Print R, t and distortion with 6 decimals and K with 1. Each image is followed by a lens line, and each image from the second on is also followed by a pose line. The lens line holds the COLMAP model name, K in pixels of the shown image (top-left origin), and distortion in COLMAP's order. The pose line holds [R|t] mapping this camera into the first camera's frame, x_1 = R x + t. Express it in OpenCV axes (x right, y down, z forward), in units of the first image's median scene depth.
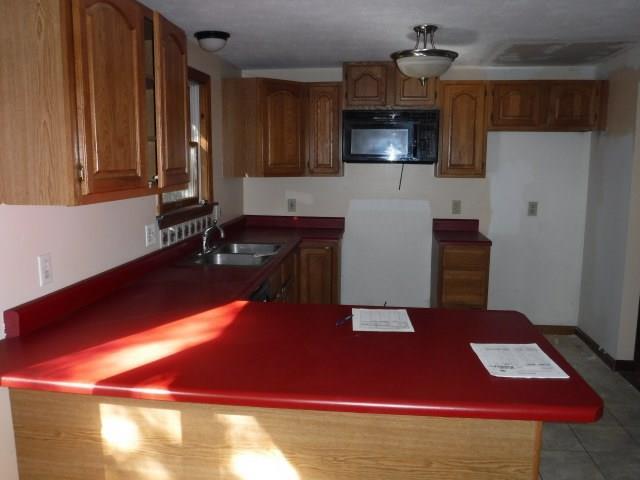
lens RADIAL K [[533.3, 0, 319.3], [0, 533.3, 231.1], [0, 0, 1]] dist [-0.034390, -0.003728]
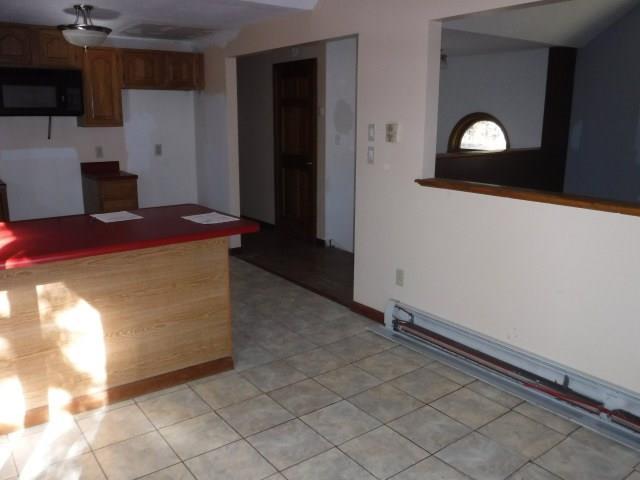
lens RADIAL K [[533.3, 0, 319.3], [0, 533.3, 231.1], [0, 0, 1]] dist [-0.034390, -0.003728]
pose [[0.721703, -0.149899, 0.675778, -0.248326], [0.092974, 0.988416, 0.119955, 0.038957], [-0.685931, -0.023743, 0.727279, -0.246833]]
